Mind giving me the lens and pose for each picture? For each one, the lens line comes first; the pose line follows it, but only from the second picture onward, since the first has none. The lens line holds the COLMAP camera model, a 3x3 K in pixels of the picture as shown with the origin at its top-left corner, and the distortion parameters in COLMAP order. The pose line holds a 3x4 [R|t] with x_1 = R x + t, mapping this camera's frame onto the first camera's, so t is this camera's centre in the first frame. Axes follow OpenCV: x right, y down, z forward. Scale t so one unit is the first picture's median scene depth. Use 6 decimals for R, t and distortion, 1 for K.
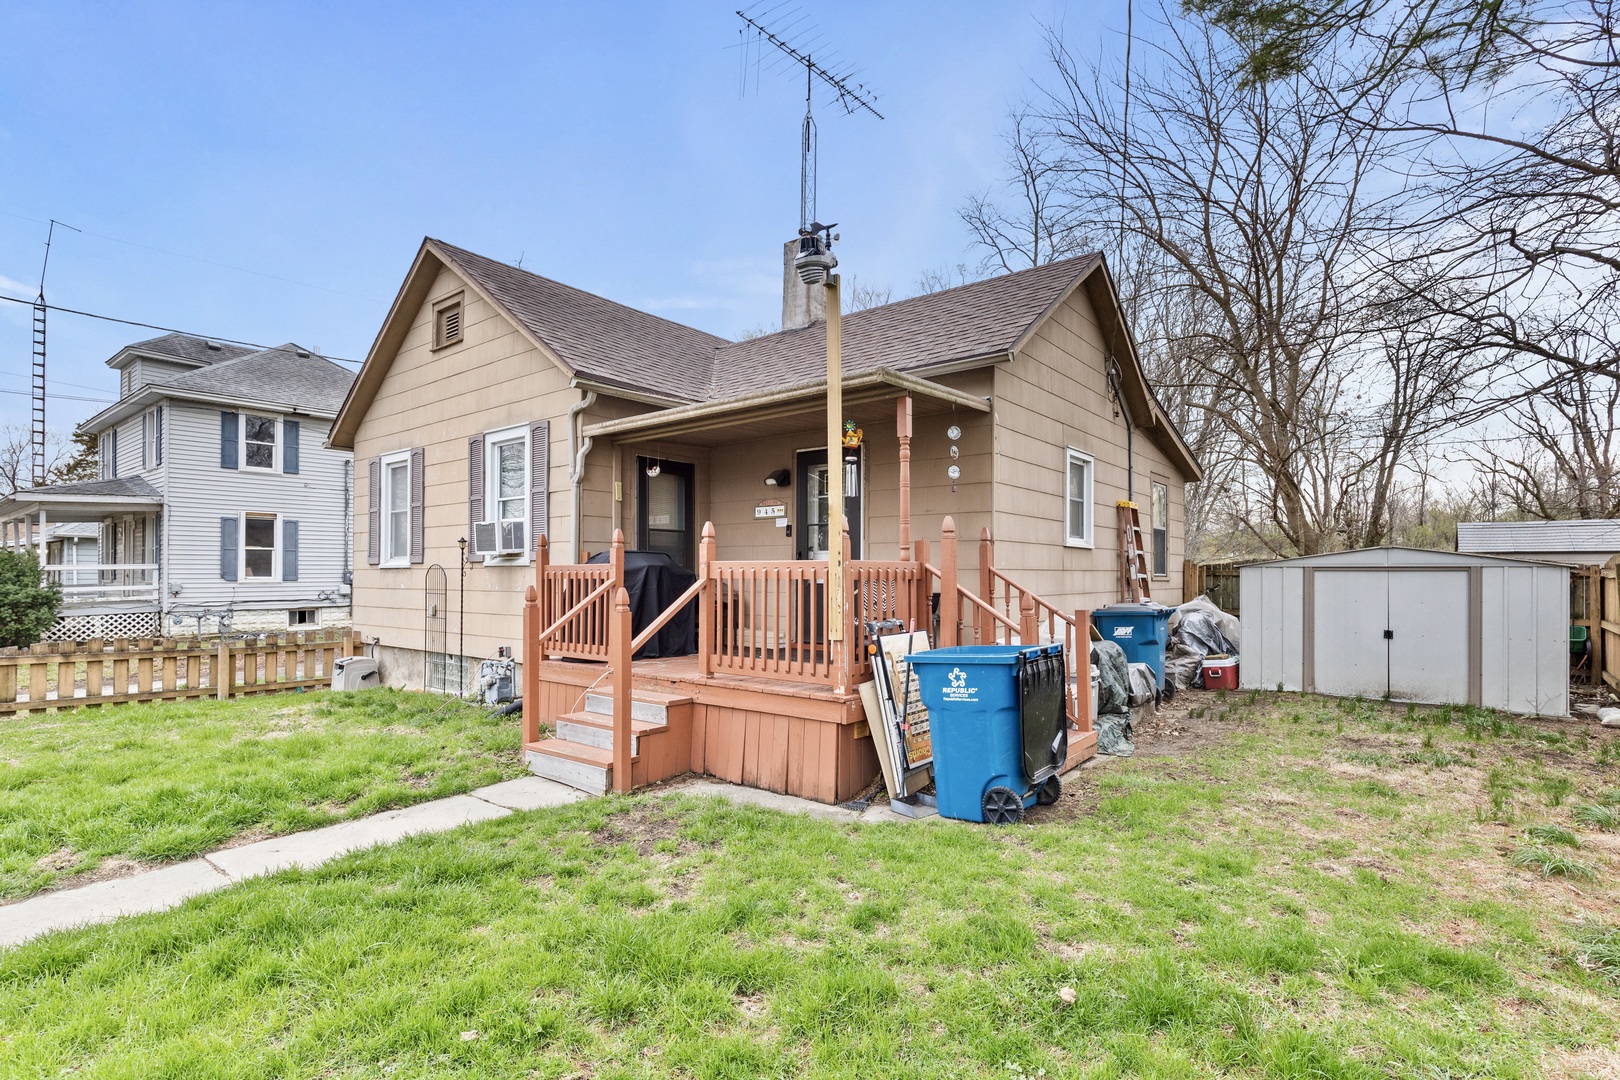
lens RADIAL K [[769.8, 0, 810.2], [0, 769.8, 574.9], [0, 0, 1]] dist [0.001388, -0.000218]
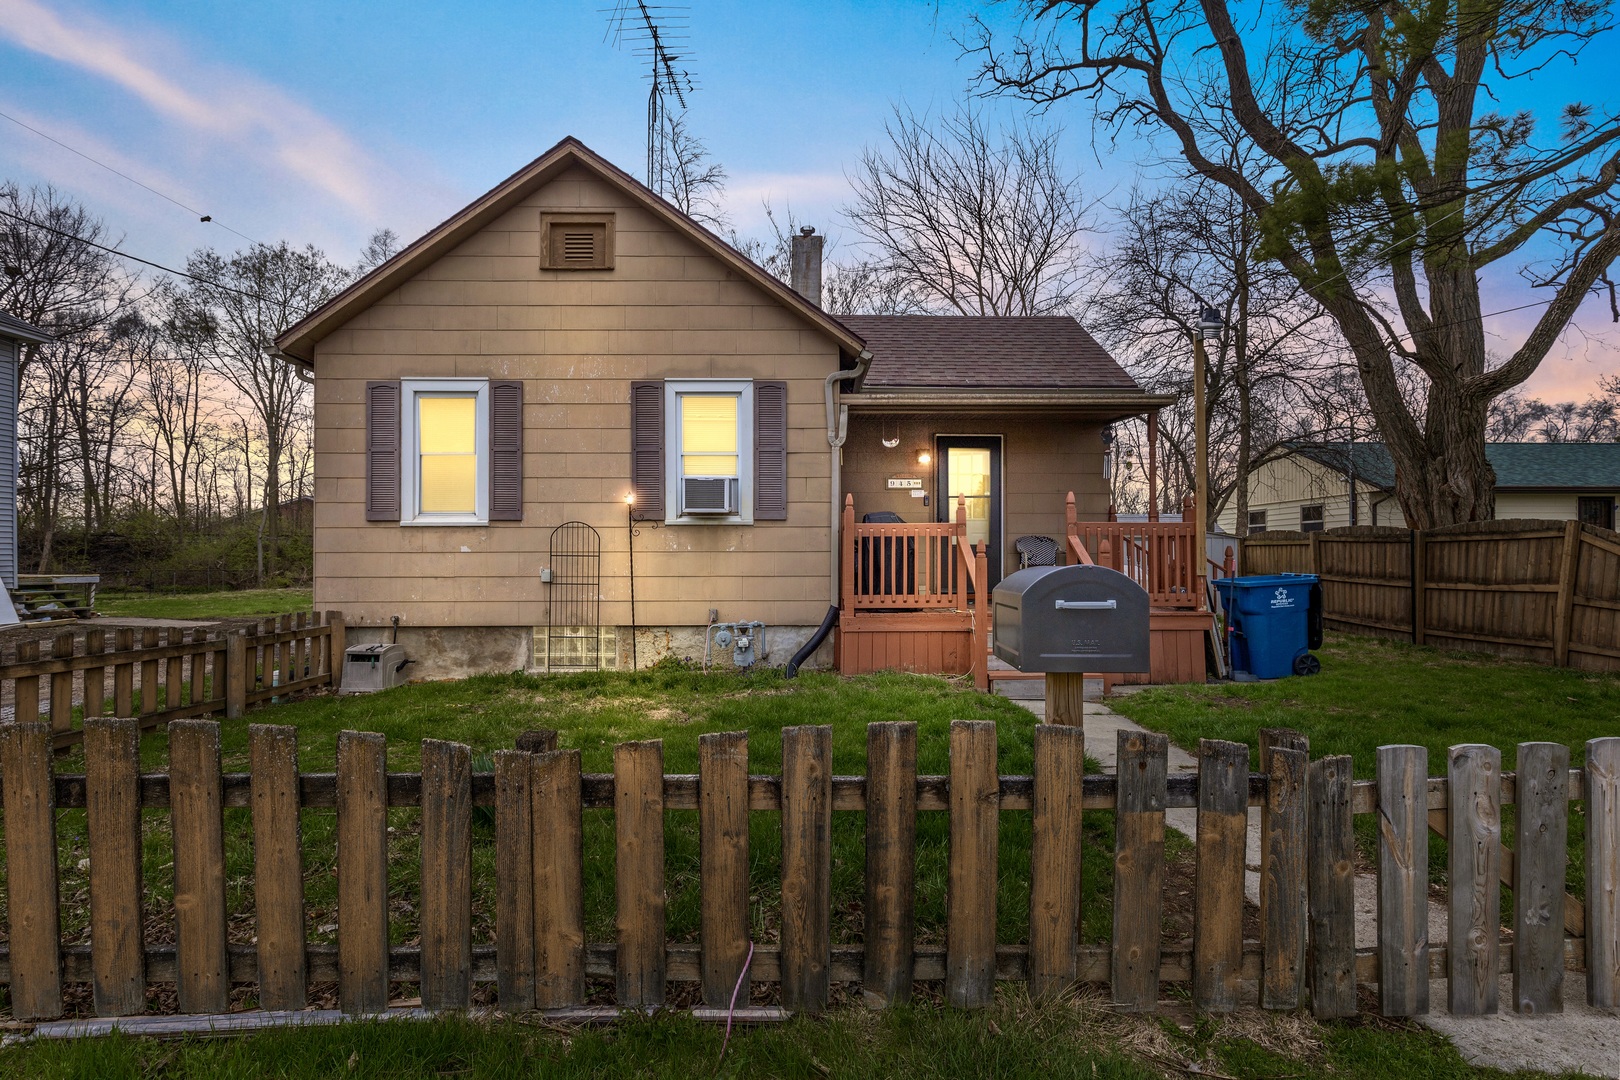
lens RADIAL K [[769.8, 0, 805.3], [0, 769.8, 554.7], [0, 0, 1]] dist [0.001388, -0.000218]
pose [[0.773463, -0.001229, 0.633840, -0.855334], [0.001568, 0.999999, 0.000025, 0.023812], [-0.633839, 0.000974, 0.773464, 0.179509]]
